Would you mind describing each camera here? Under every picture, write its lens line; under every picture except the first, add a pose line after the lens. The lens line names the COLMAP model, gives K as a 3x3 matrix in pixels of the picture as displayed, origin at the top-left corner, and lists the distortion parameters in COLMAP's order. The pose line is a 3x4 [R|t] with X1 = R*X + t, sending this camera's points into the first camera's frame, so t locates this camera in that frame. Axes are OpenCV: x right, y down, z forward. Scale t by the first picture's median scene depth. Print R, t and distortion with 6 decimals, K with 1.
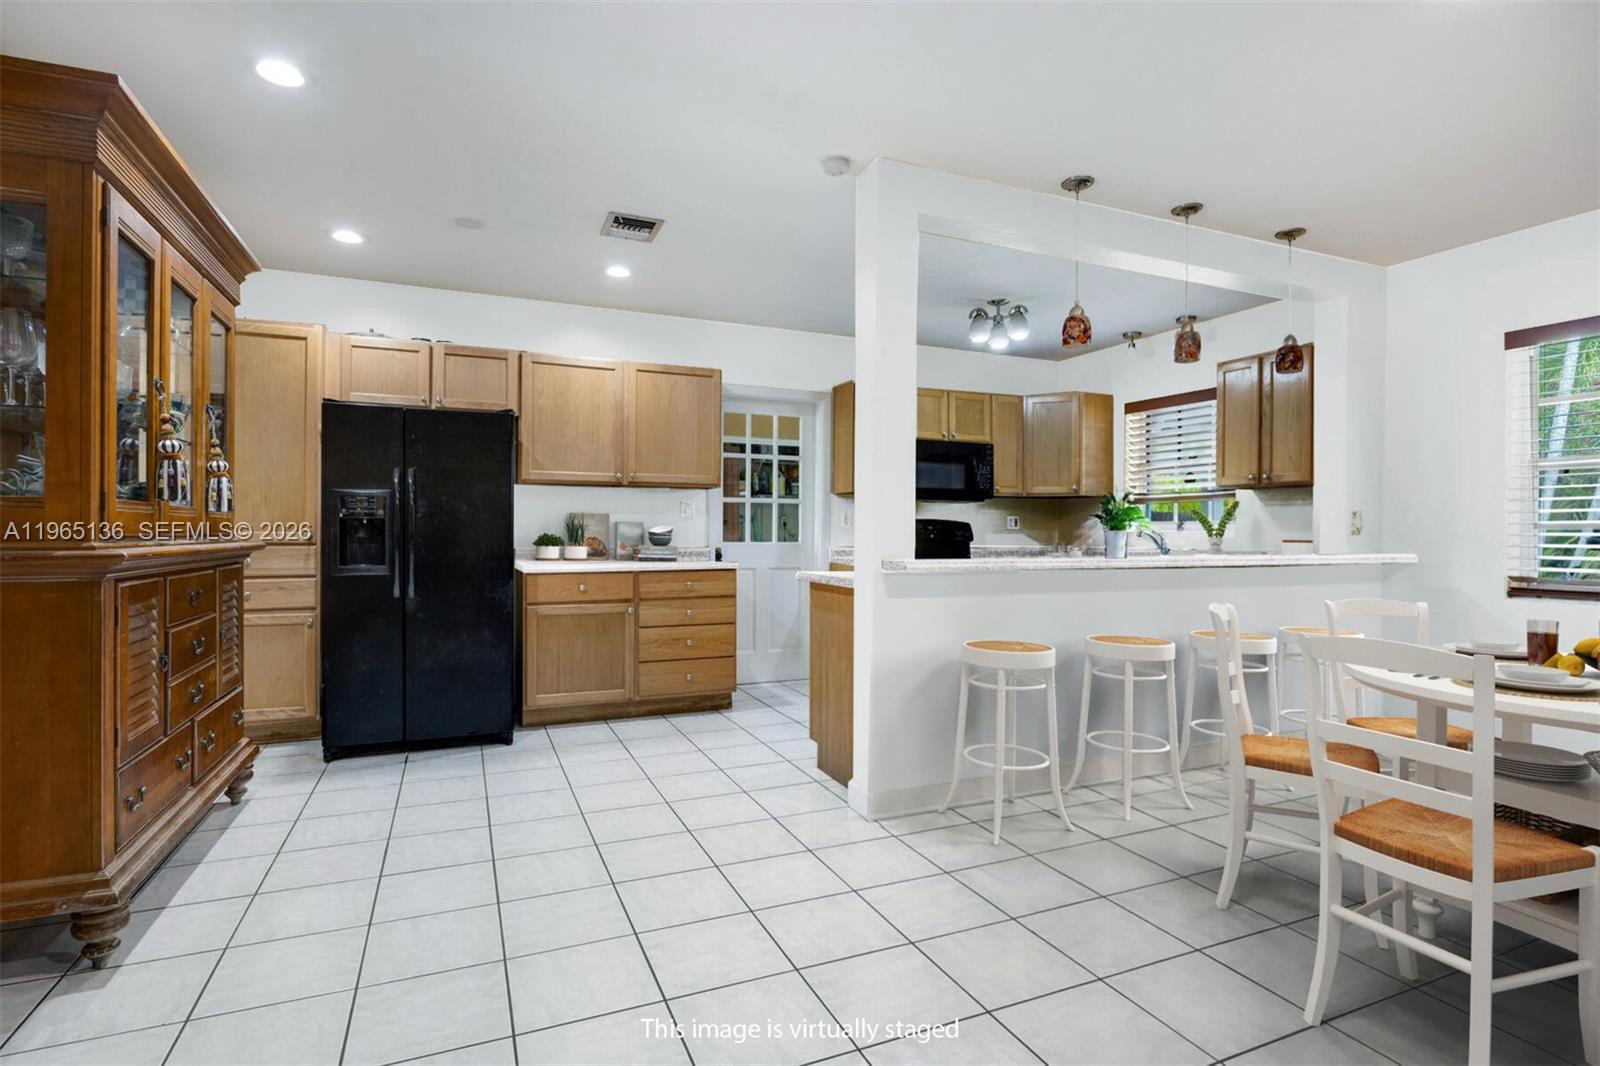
lens RADIAL K [[797.6, 0, 804.3], [0, 797.6, 530.0], [0, 0, 1]] dist [-0.004816, -0.001567]
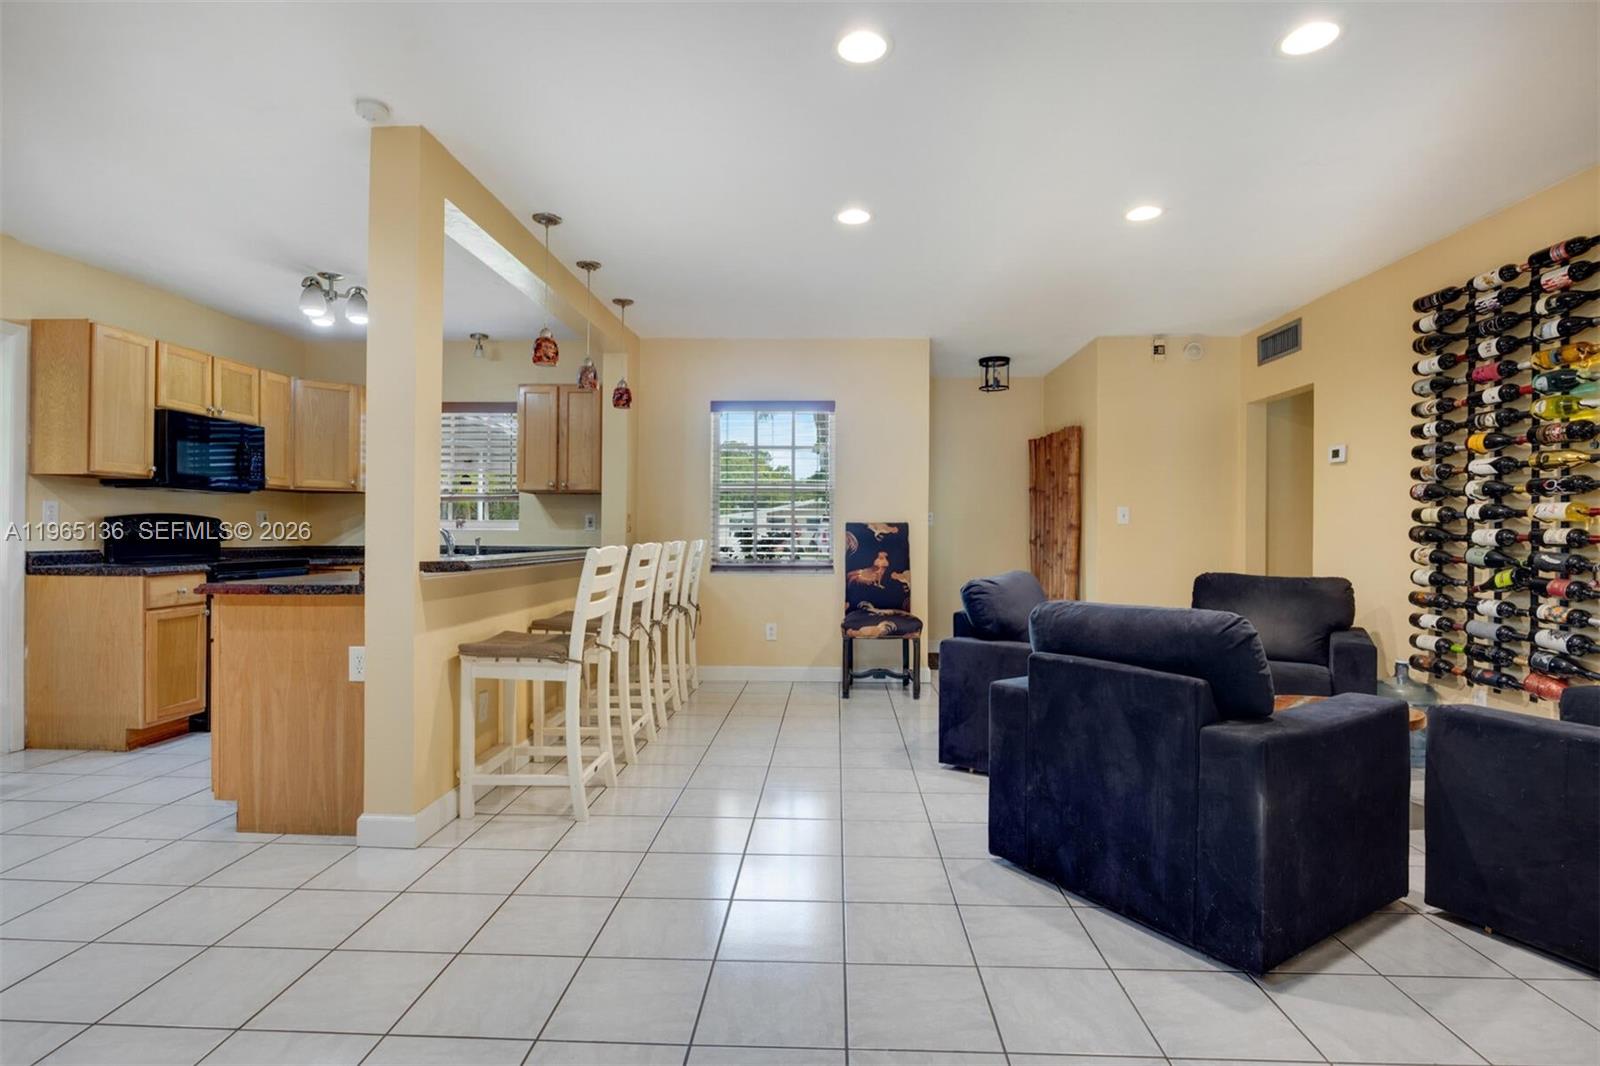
lens RADIAL K [[797.6, 0, 804.3], [0, 797.6, 530.0], [0, 0, 1]] dist [-0.004816, -0.001567]
pose [[0.440121, -0.001573, 0.897937, -0.333901], [-0.003862, 0.999986, 0.003645, -0.003120], [-0.897930, -0.005072, 0.440109, 0.120097]]
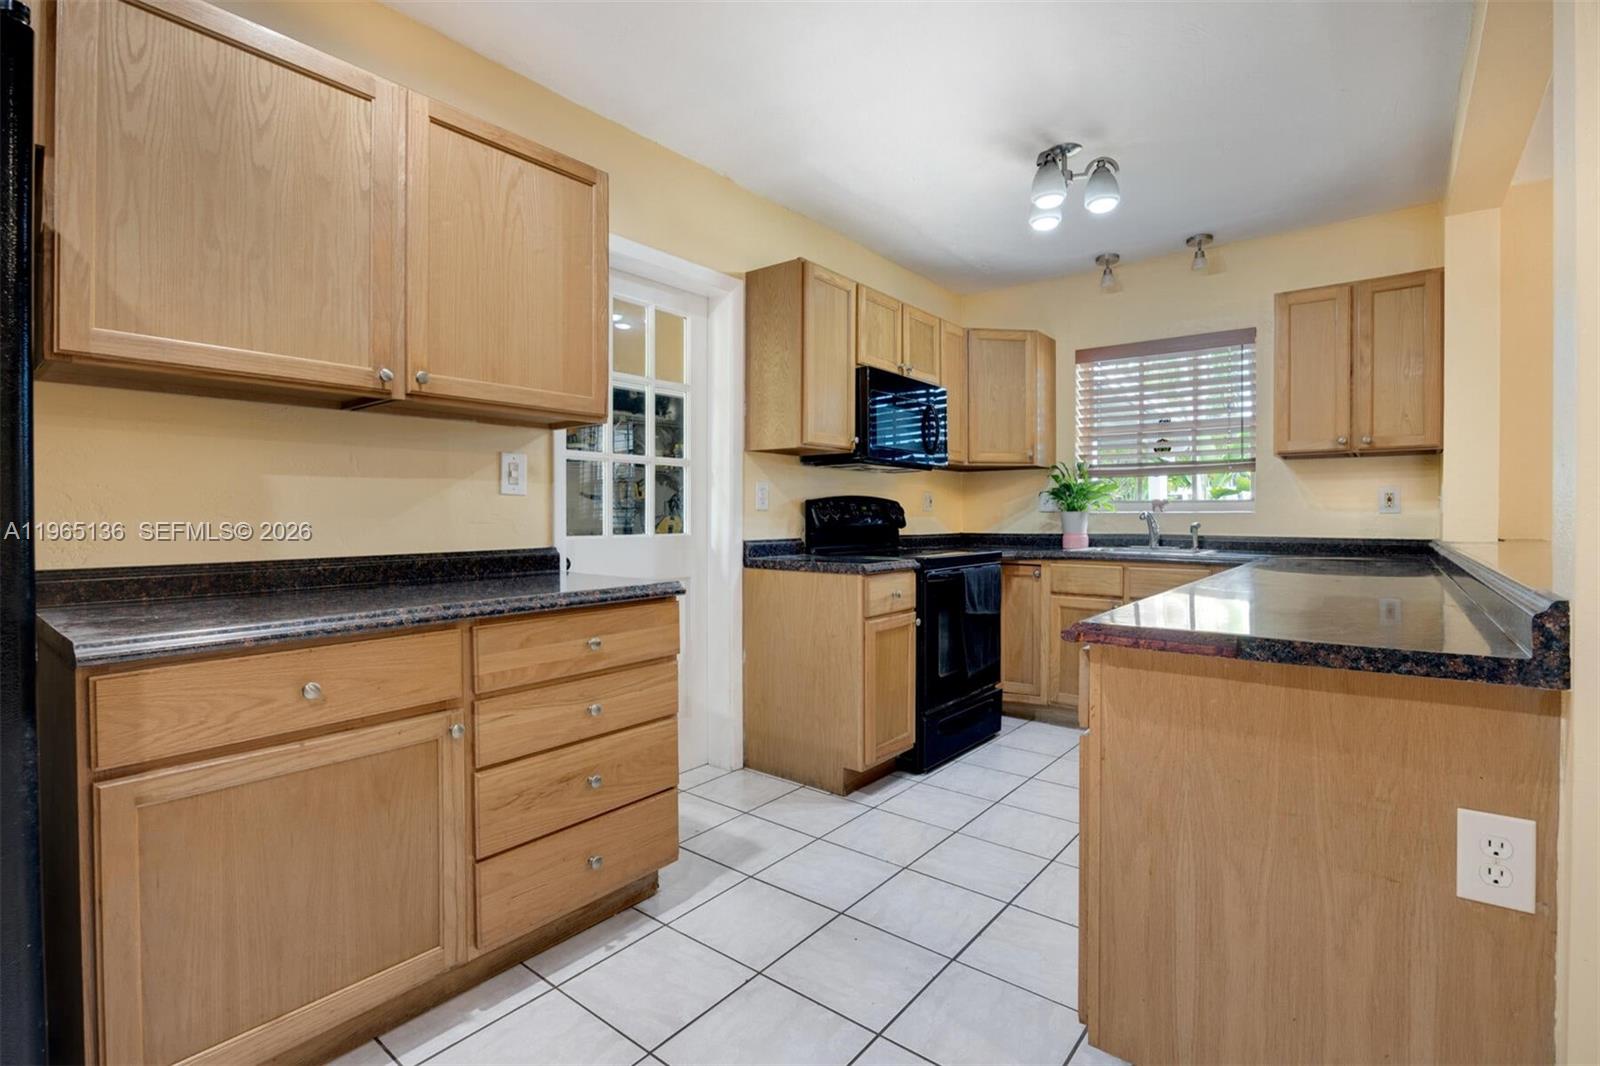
lens RADIAL K [[743.9, 0, 797.2], [0, 743.9, 520.1], [0, 0, 1]] dist [-0.002064, -0.000533]
pose [[0.884854, -0.009490, 0.465771, -0.222743], [0.004862, 0.999926, 0.011138, -0.000492], [-0.465843, -0.007591, 0.884835, 0.580600]]
